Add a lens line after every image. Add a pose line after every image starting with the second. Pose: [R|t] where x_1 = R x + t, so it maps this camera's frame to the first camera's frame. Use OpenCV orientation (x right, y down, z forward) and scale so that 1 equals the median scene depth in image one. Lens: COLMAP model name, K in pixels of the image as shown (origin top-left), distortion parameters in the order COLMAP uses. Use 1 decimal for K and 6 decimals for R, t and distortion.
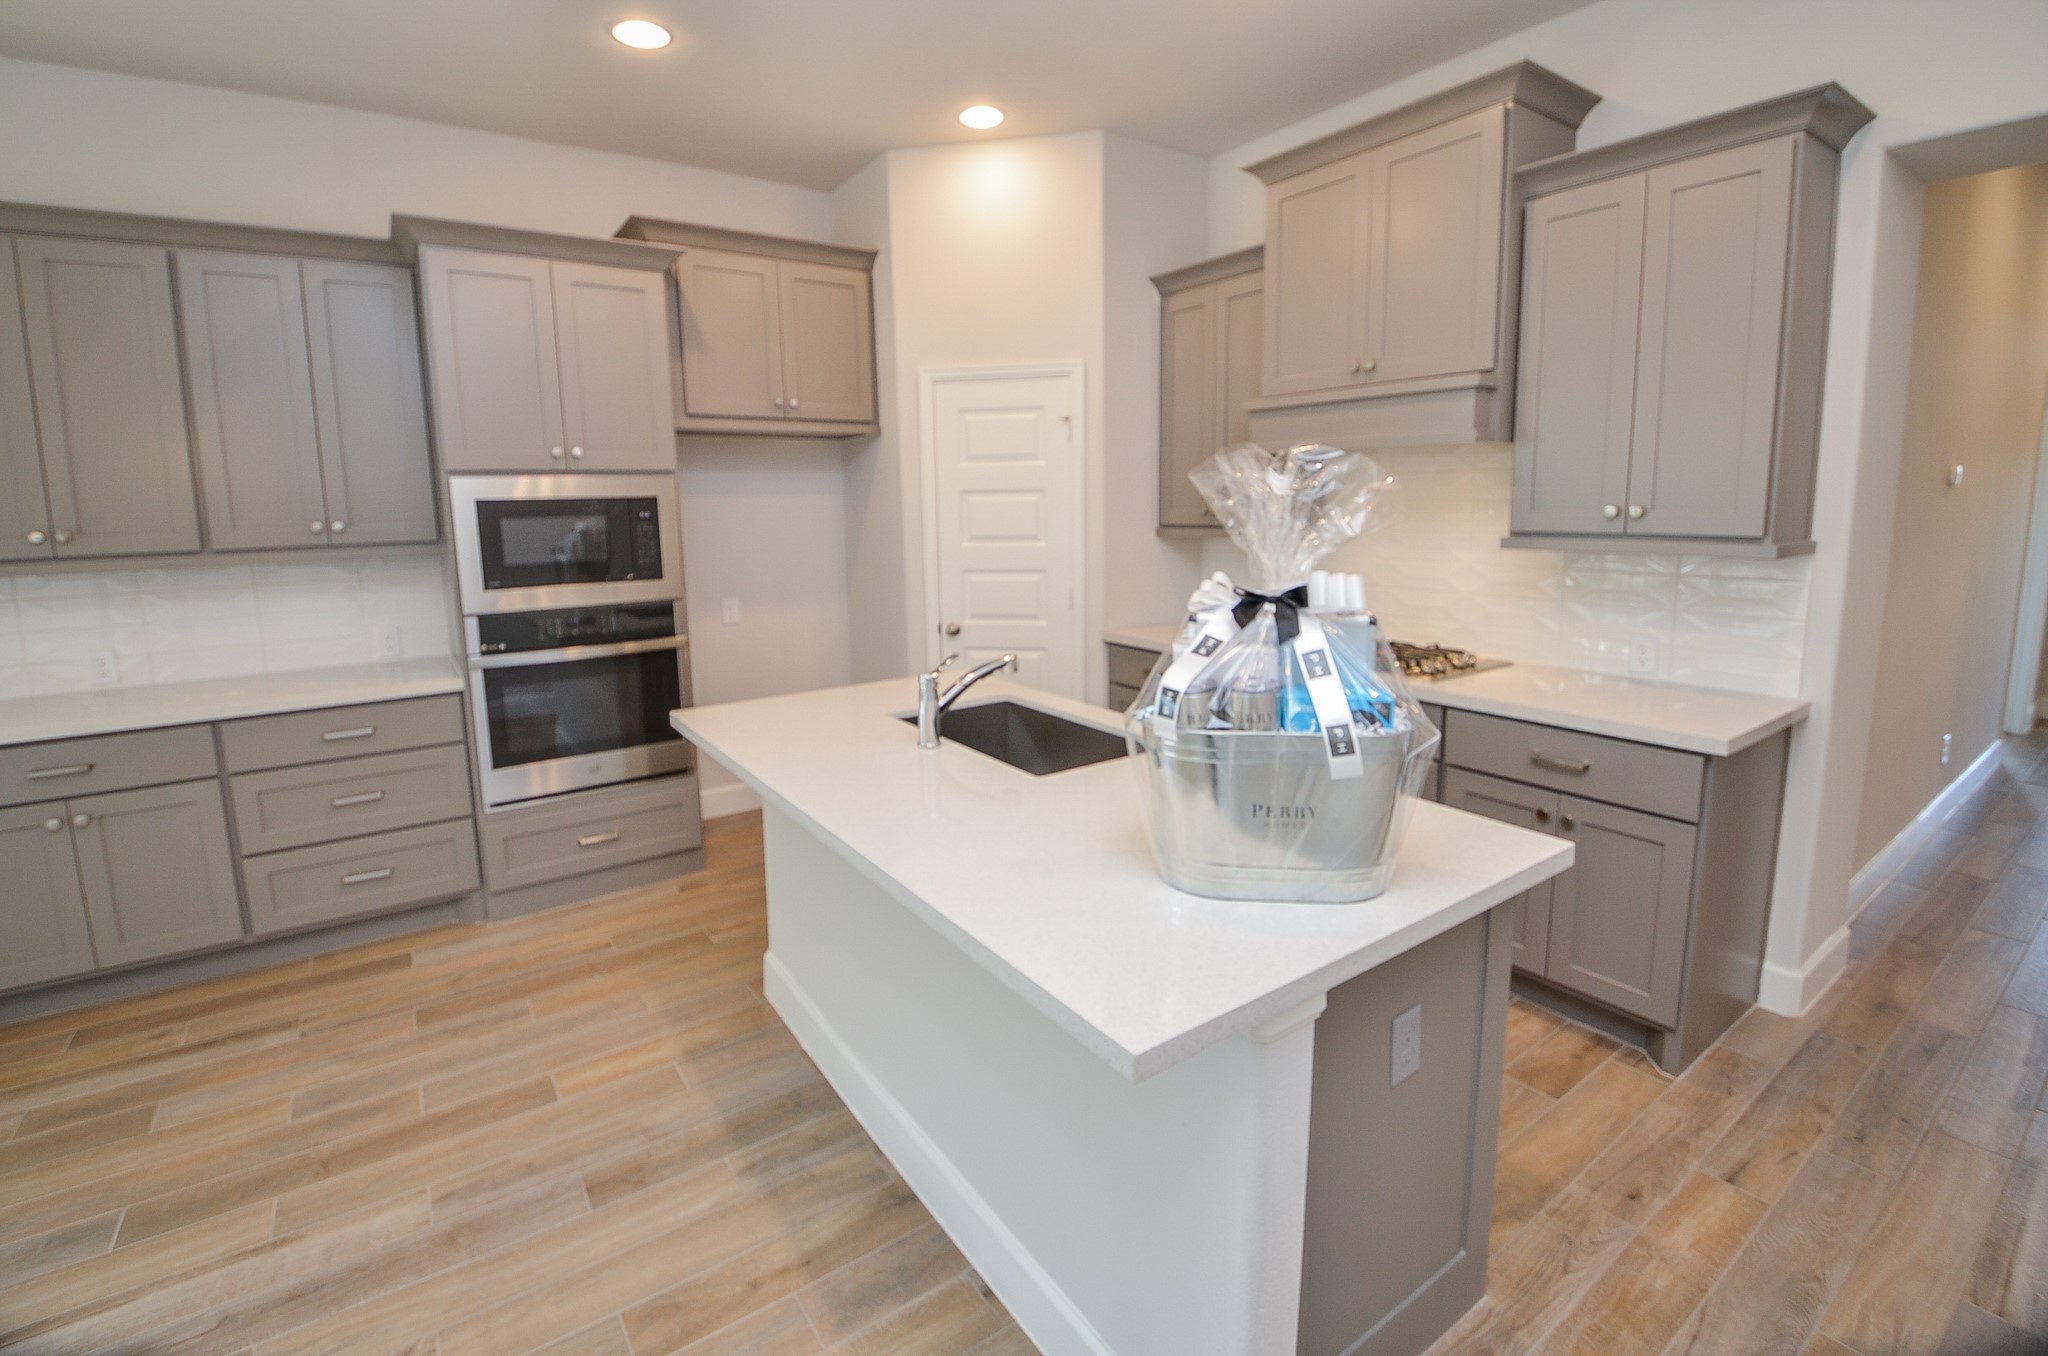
lens RADIAL K [[927.6, 0, 1018.8], [0, 927.6, 635.3], [0, 0, 1]] dist [-0.002902, -0.014149]
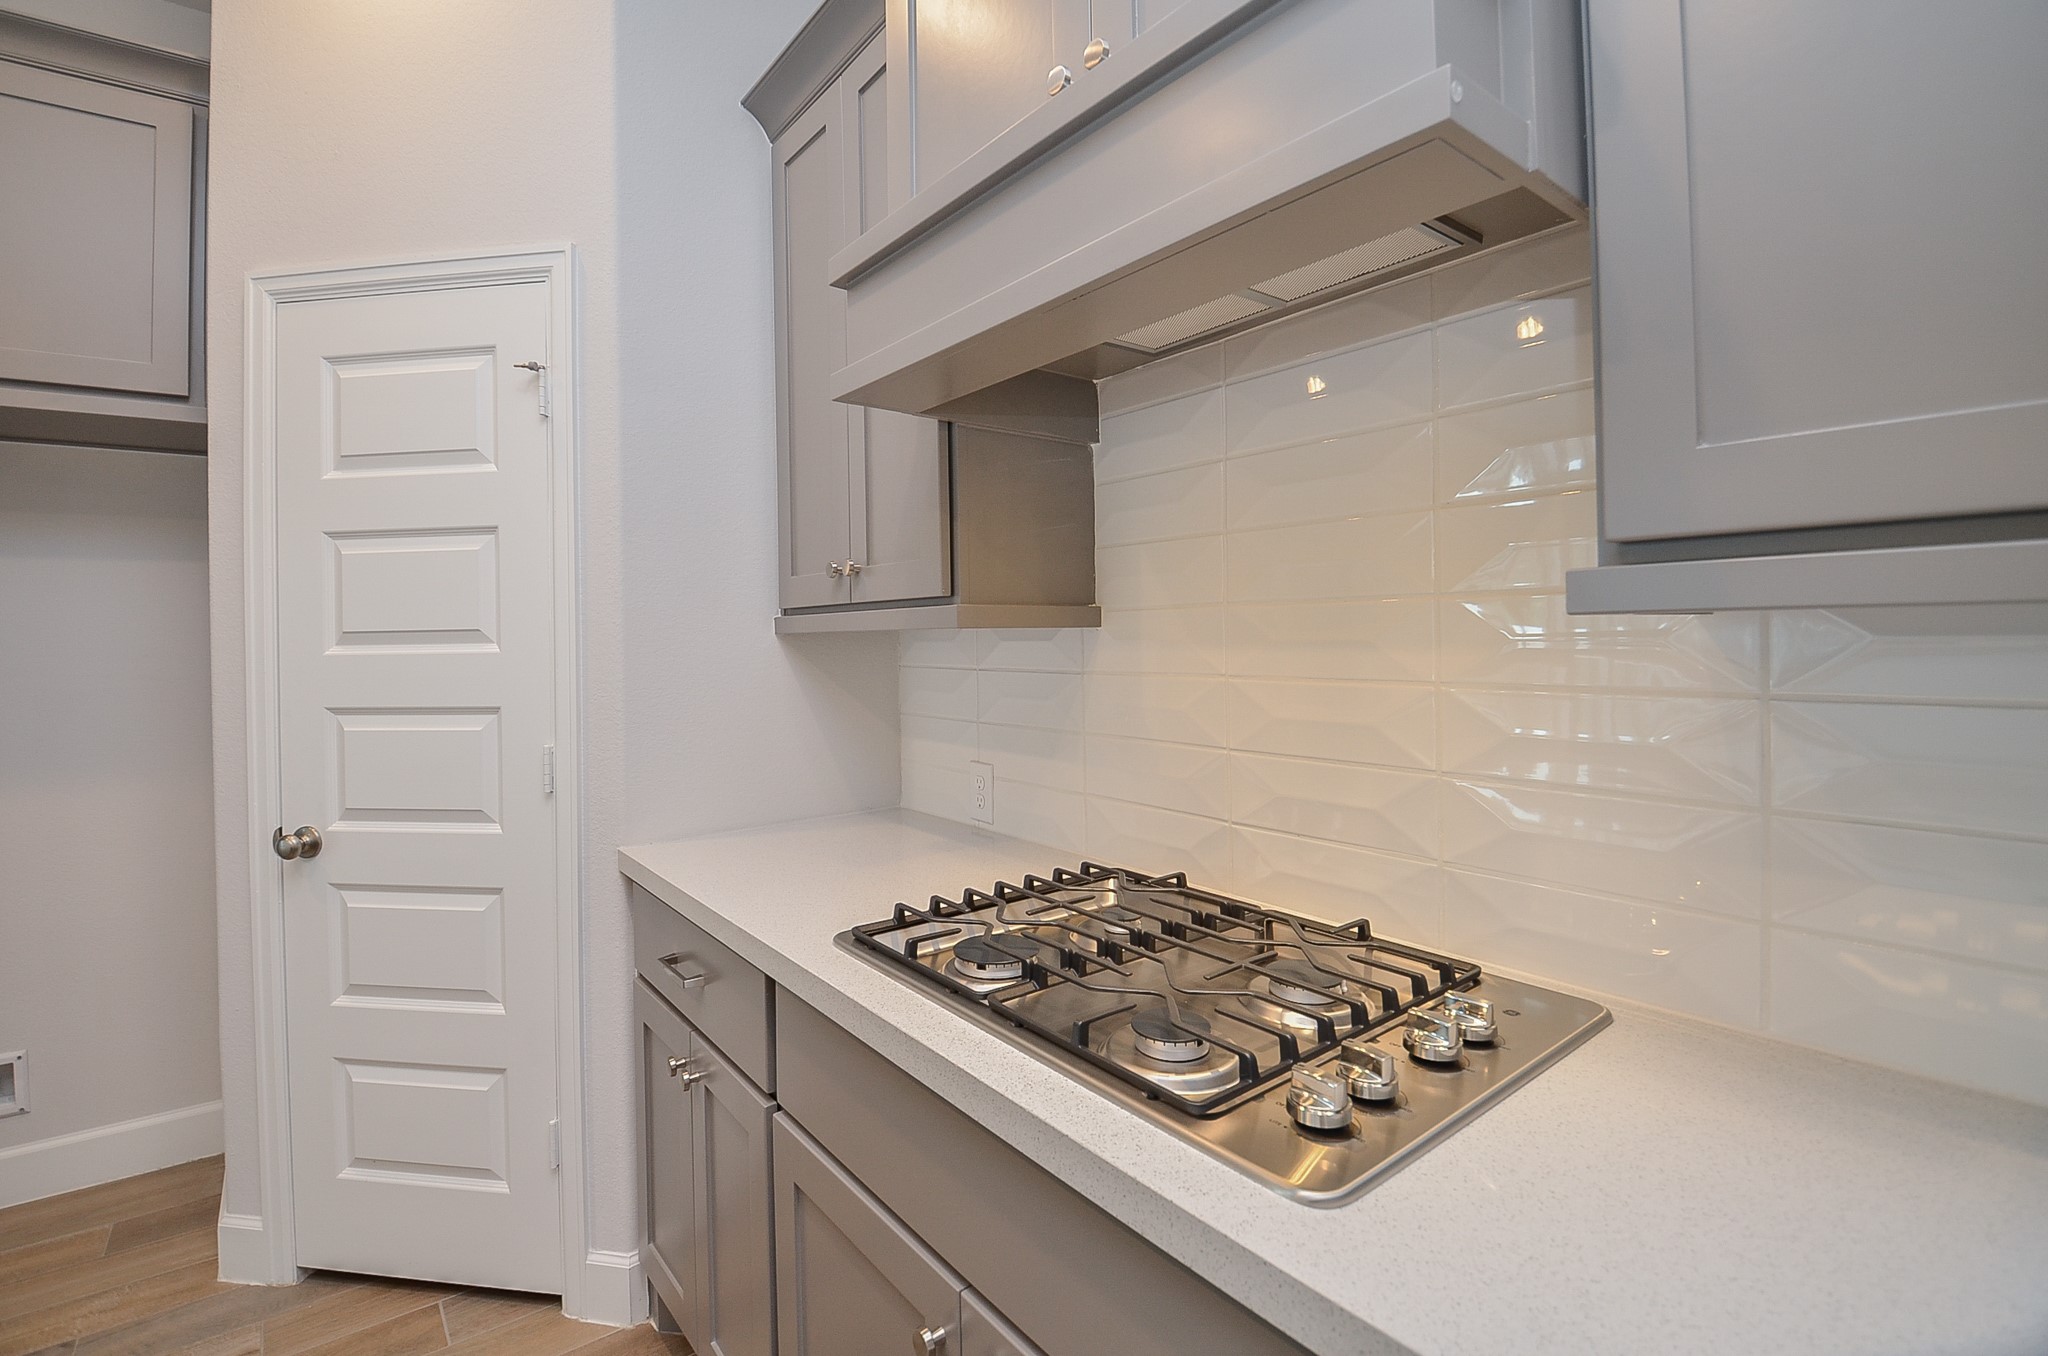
lens RADIAL K [[937.8, 0, 1020.6], [0, 937.8, 640.5], [0, 0, 1]] dist [-0.010598, -0.008210]
pose [[0.999508, -0.001177, 0.031331, 0.347281], [0.005808, 0.988954, -0.148109, -0.046319], [-0.030811, 0.148219, 0.988475, 0.728010]]
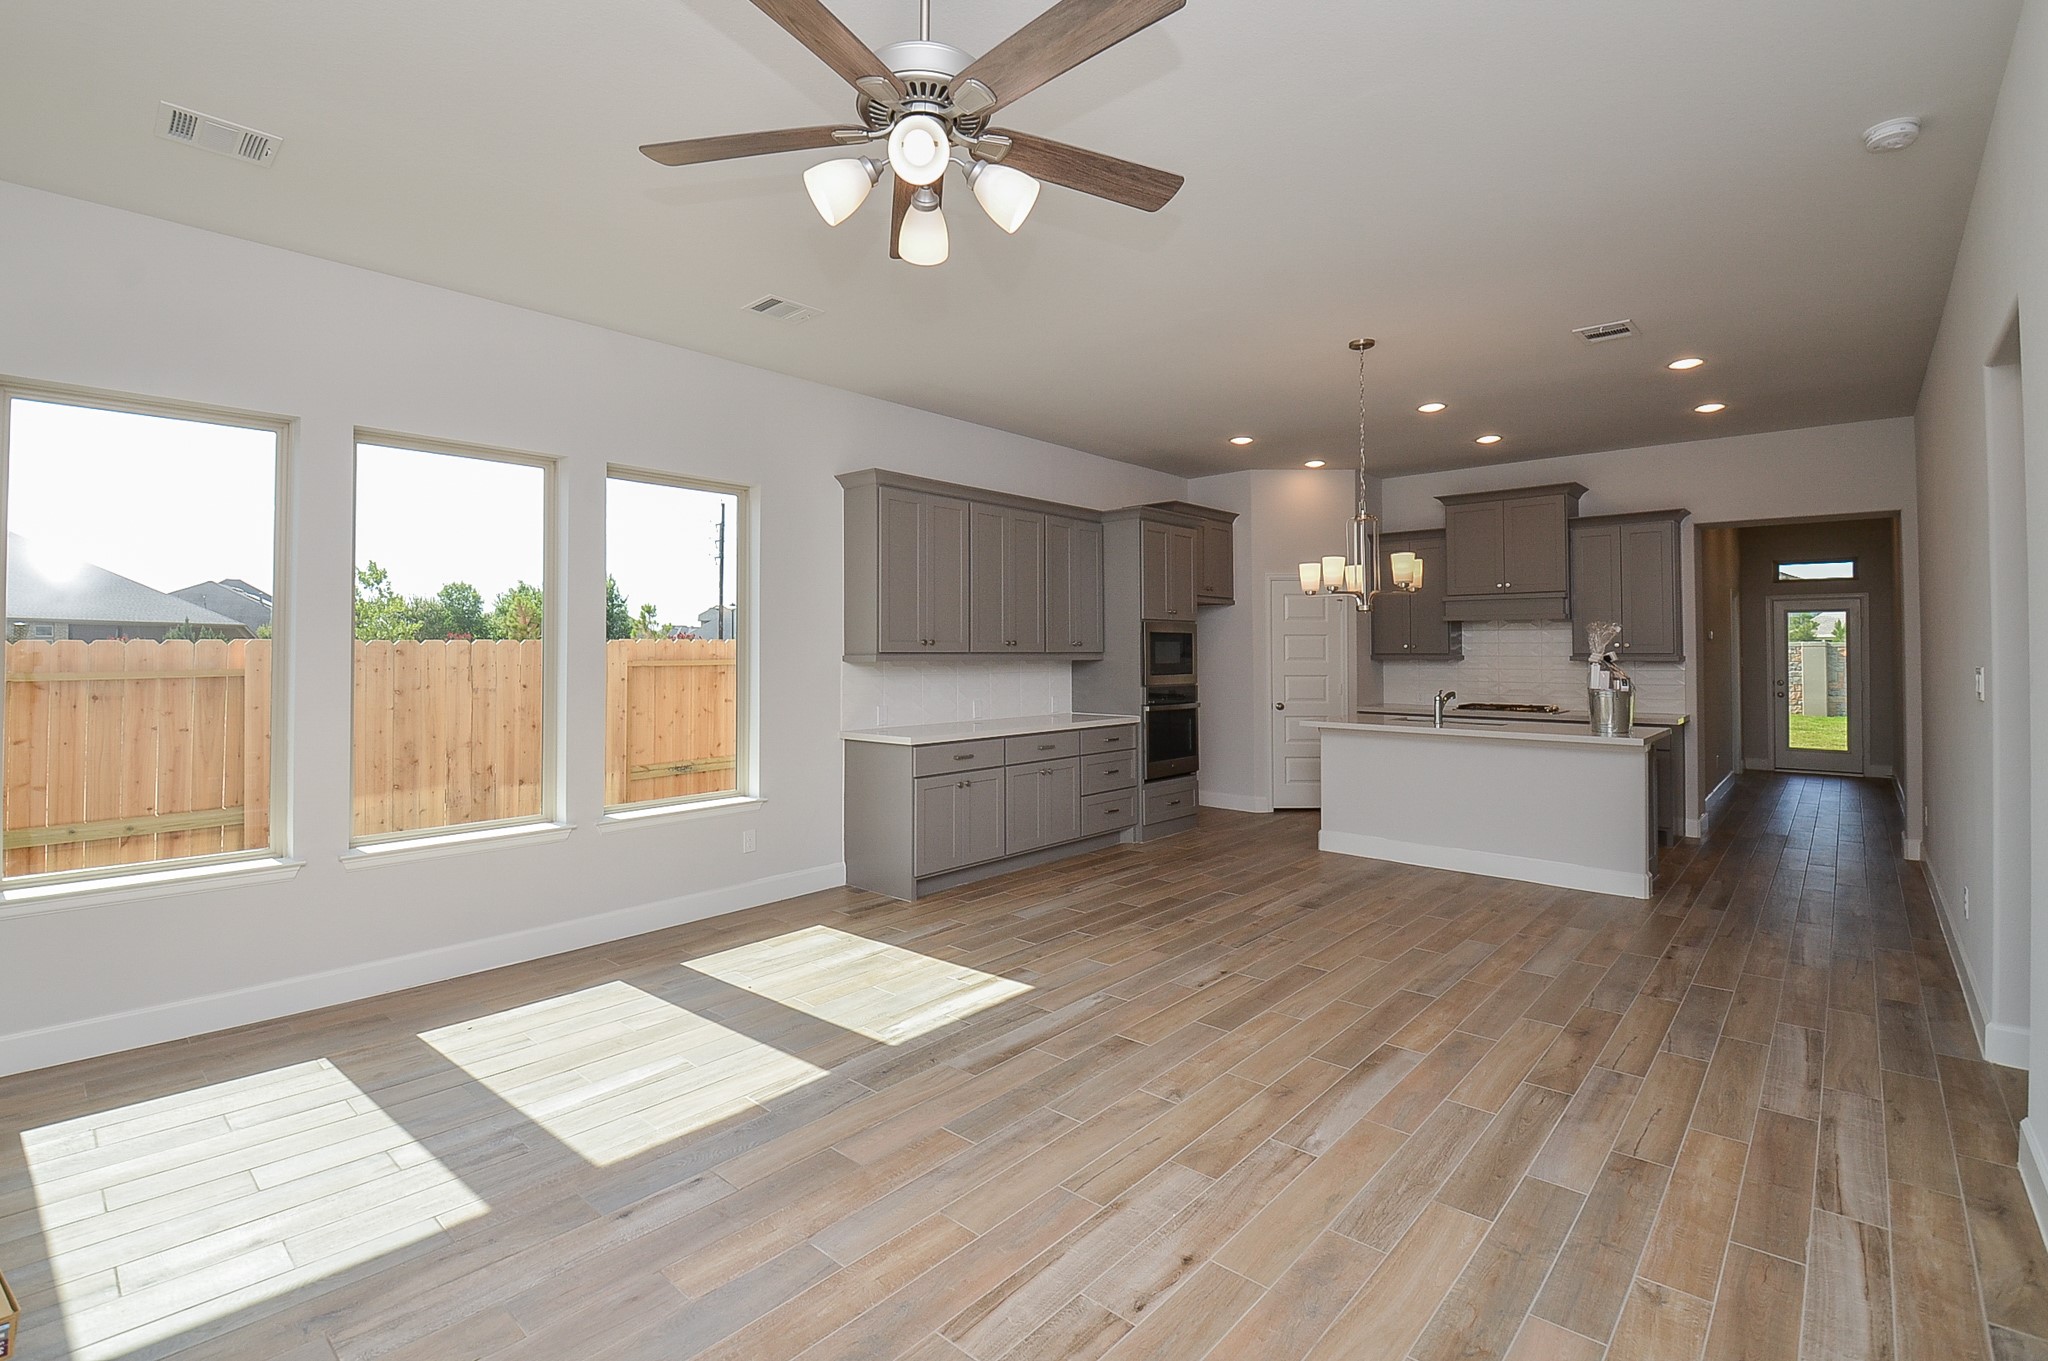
lens RADIAL K [[969.9, 0, 1009.1], [0, 969.9, 632.6], [0, 0, 1]] dist [-0.000073, -0.017164]
pose [[0.973391, 0.023582, 0.227934, -1.436871], [0.015476, 0.985654, -0.168066, 0.228187], [-0.228627, 0.167121, 0.959062, -1.079172]]
